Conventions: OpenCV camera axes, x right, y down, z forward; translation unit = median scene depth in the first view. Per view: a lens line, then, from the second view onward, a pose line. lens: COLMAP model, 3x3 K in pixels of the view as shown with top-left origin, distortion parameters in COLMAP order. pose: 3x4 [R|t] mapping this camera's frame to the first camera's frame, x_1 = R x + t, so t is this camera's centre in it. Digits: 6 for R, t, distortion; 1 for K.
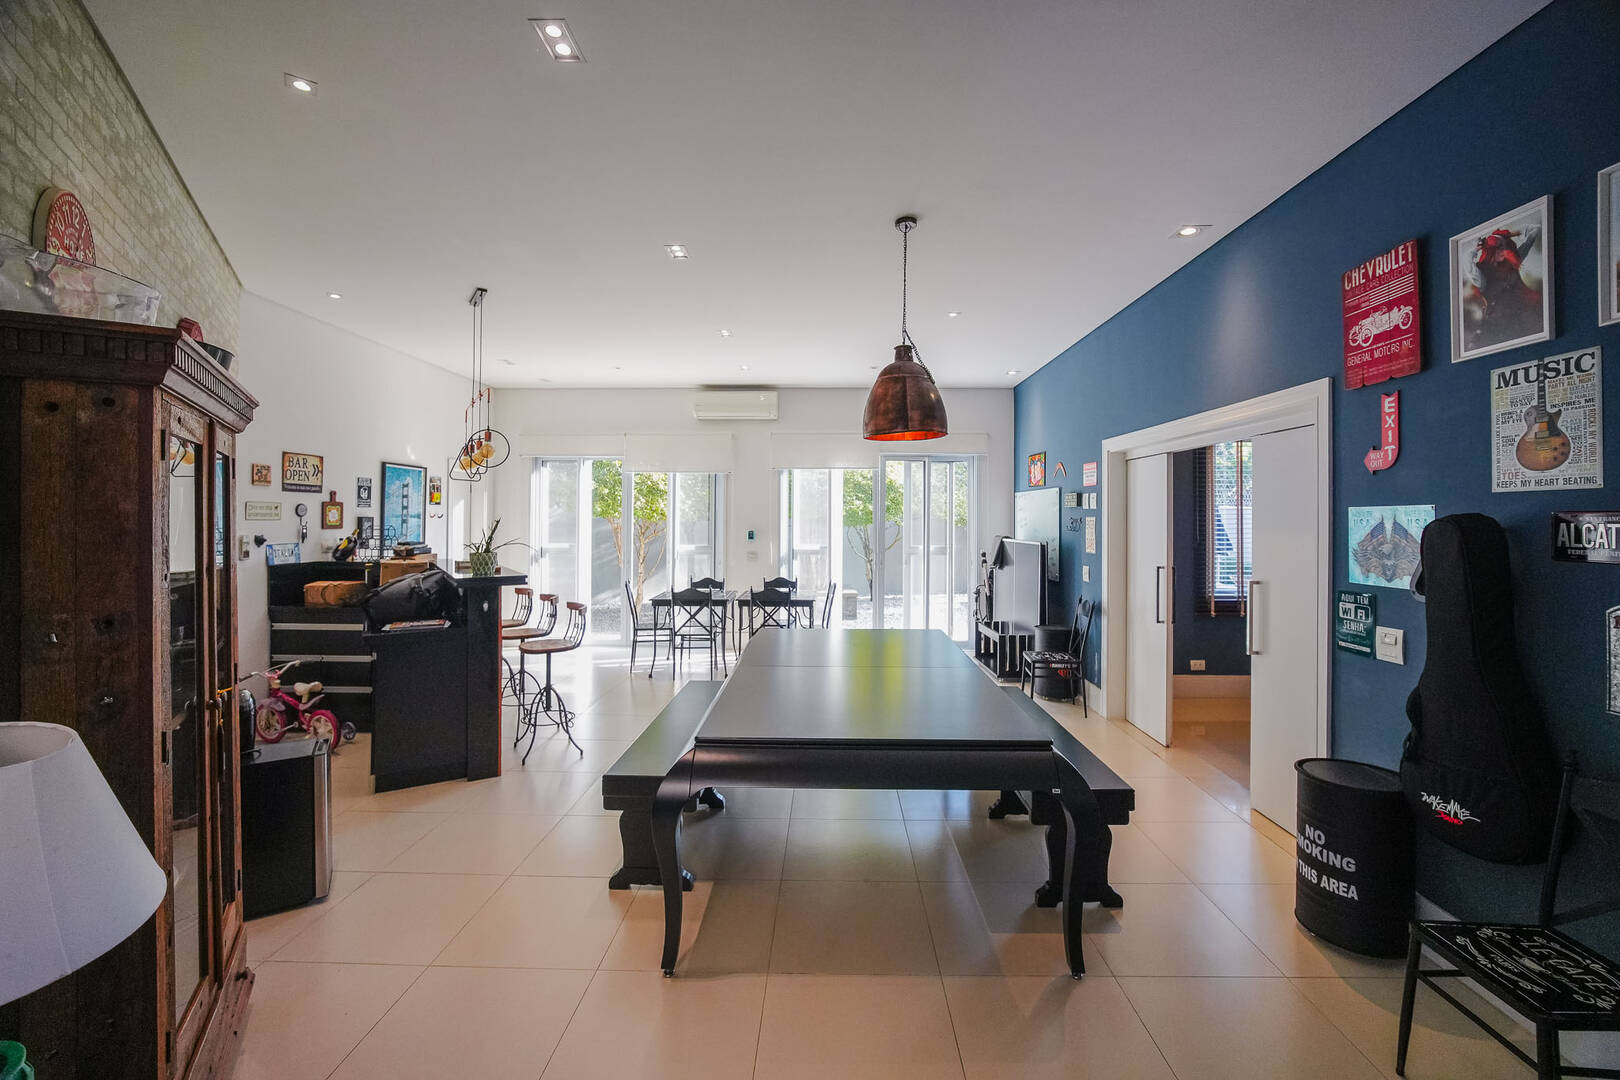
lens RADIAL K [[665.7, 0, 808.2], [0, 665.7, 523.8], [0, 0, 1]] dist [-0.015547, 0.000880]
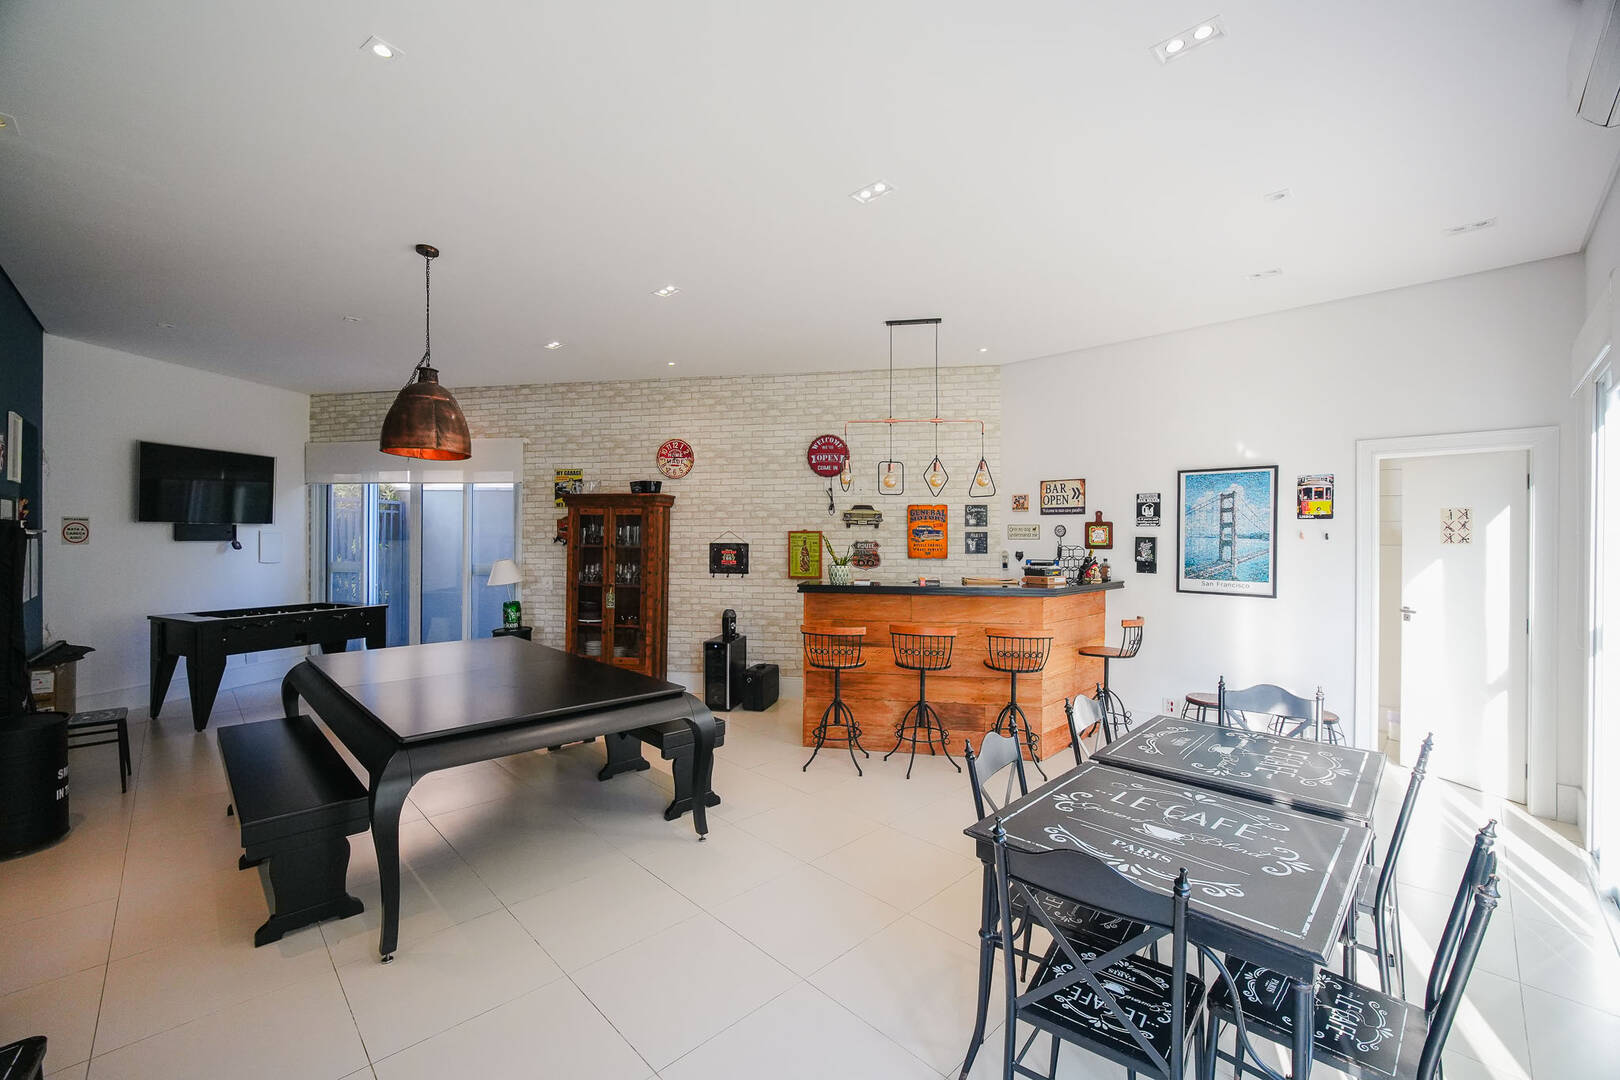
lens RADIAL K [[647.4, 0, 810.0], [0, 647.4, 540.0], [0, 0, 1]] dist [-0.020668, 0.000438]
pose [[-0.684838, -0.004188, -0.728683, 0.302895], [-0.014296, 0.999868, 0.007689, -0.007608], [0.728555, 0.015683, -0.684808, 1.414500]]
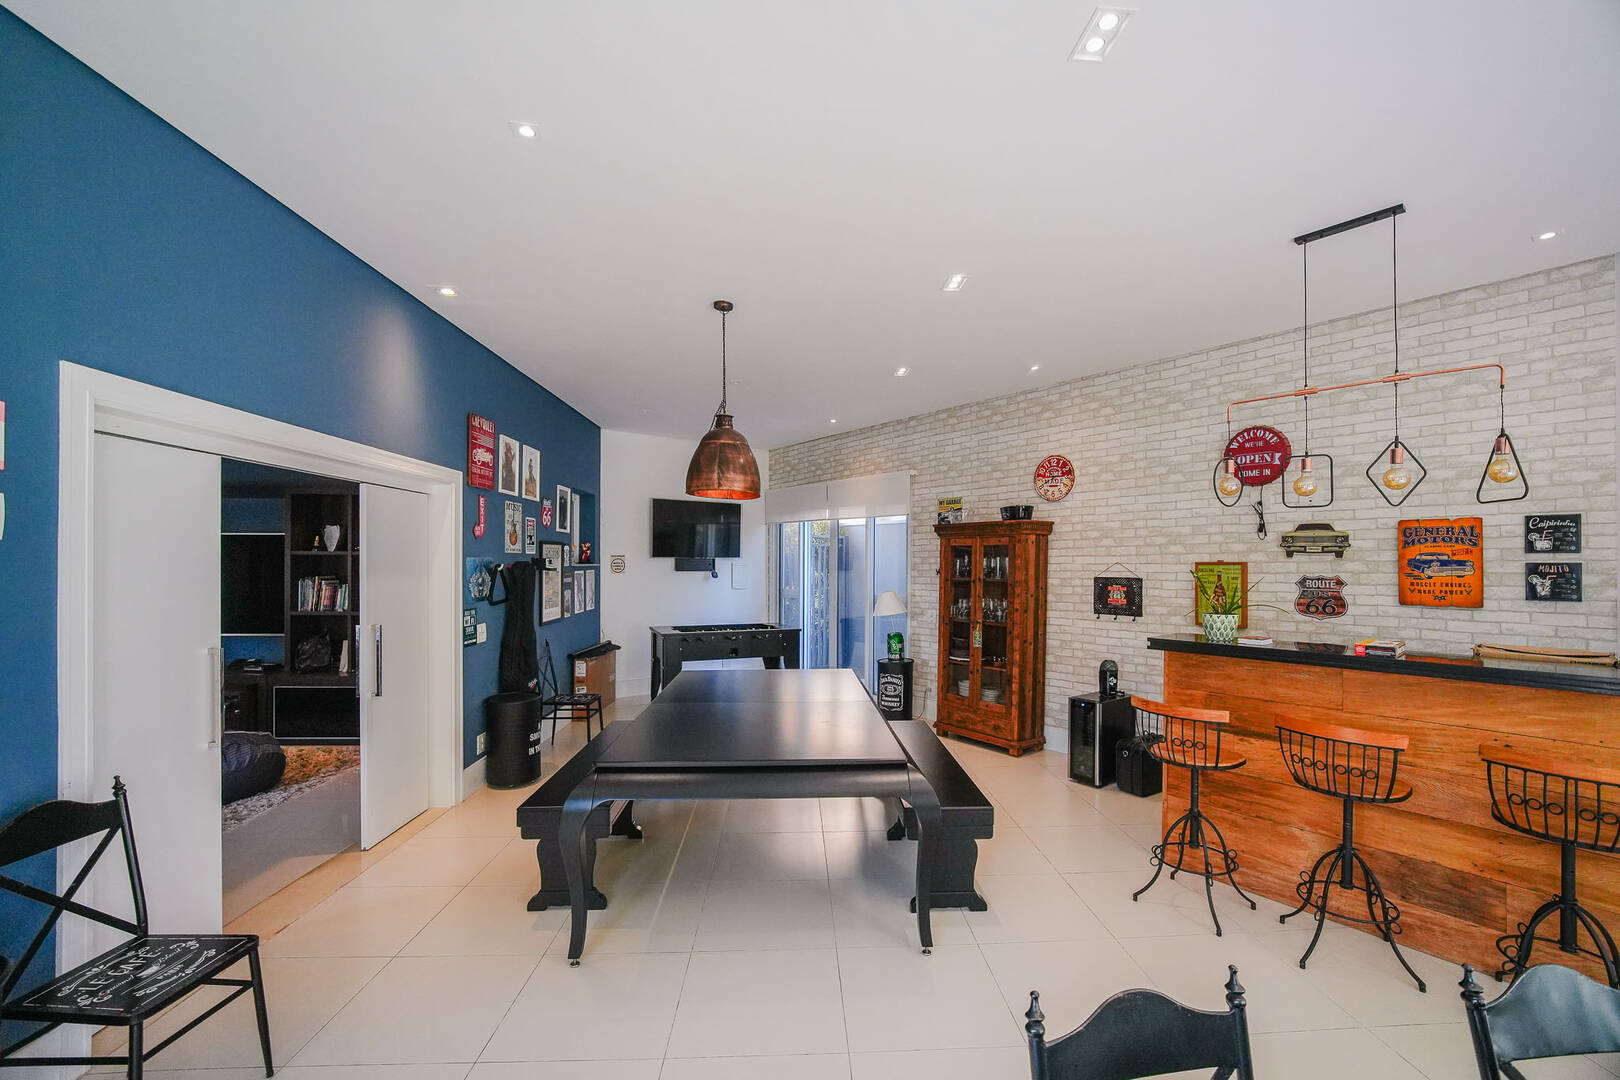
lens RADIAL K [[659.9, 0, 836.0], [0, 659.9, 562.9], [0, 0, 1]] dist [-0.013562, 0.000749]
pose [[-0.994073, -0.007536, -0.108454, 0.049873], [-0.008457, 0.999932, 0.008036, -0.016562], [0.108386, 0.008905, -0.994069, 1.412853]]
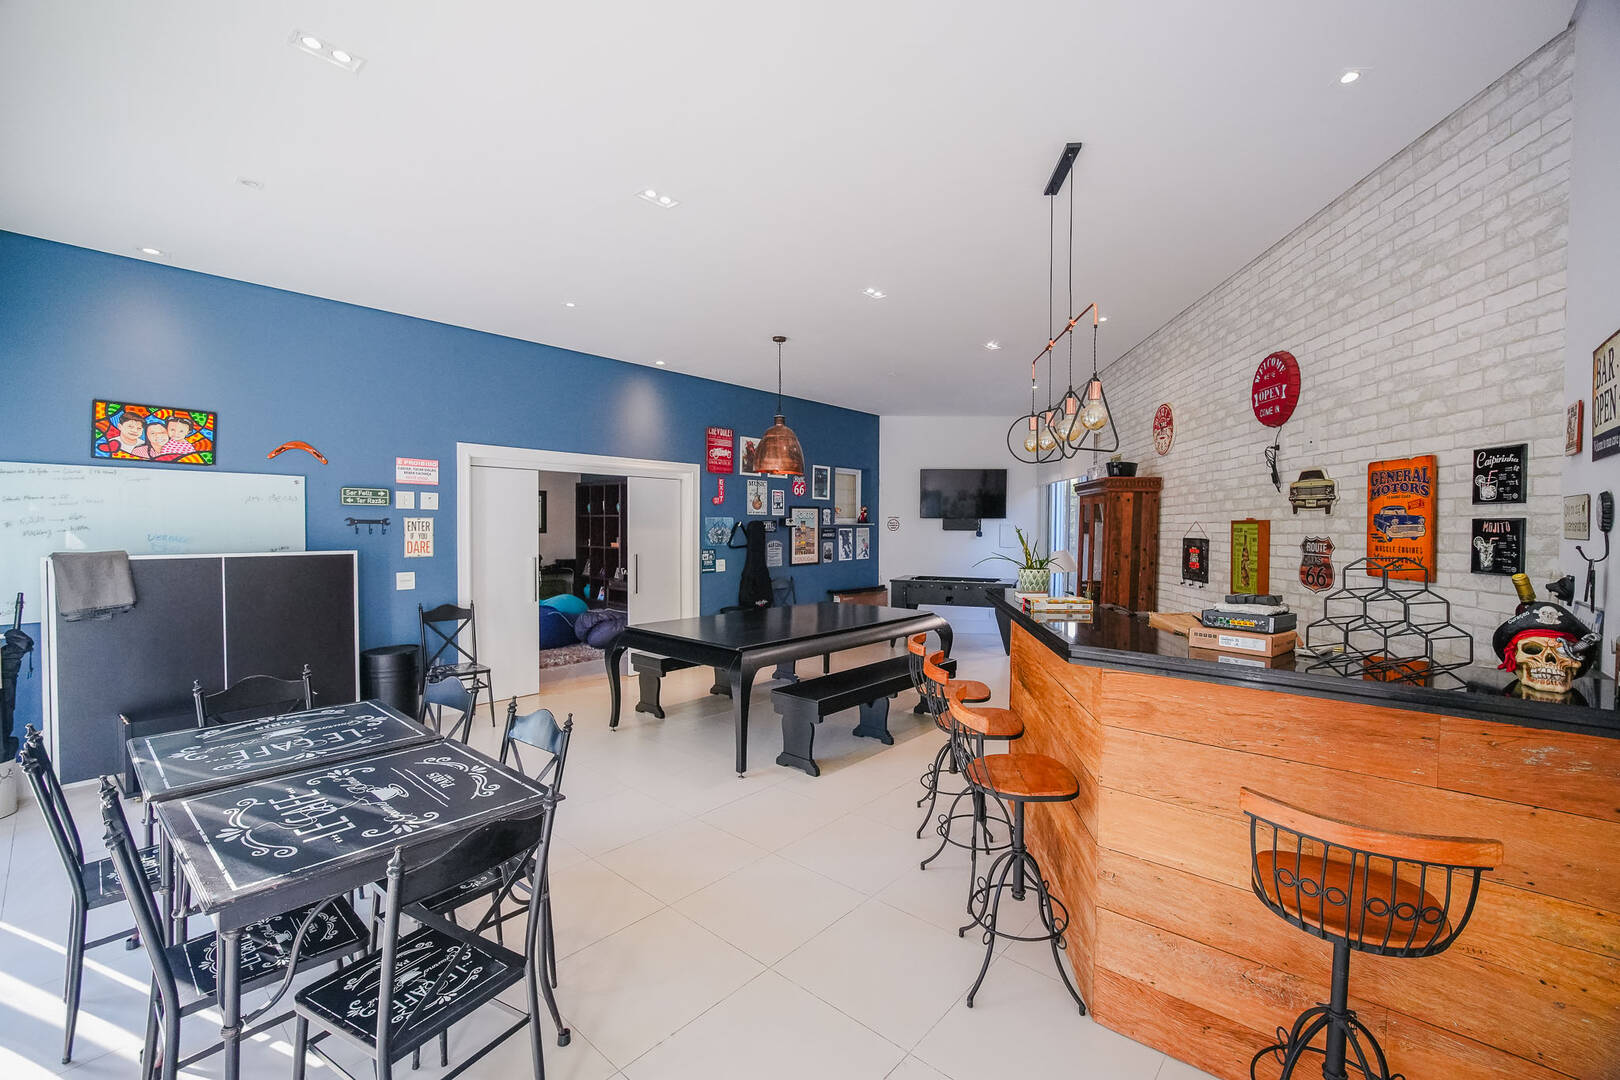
lens RADIAL K [[675.1, 0, 858.4], [0, 675.1, 540.7], [0, 0, 1]] dist [-0.019351, 0.000233]
pose [[-0.804479, -0.026440, 0.593392, -0.652255], [-0.007413, 0.999378, 0.034478, -0.014670], [-0.593935, 0.023338, -0.804175, 1.458640]]
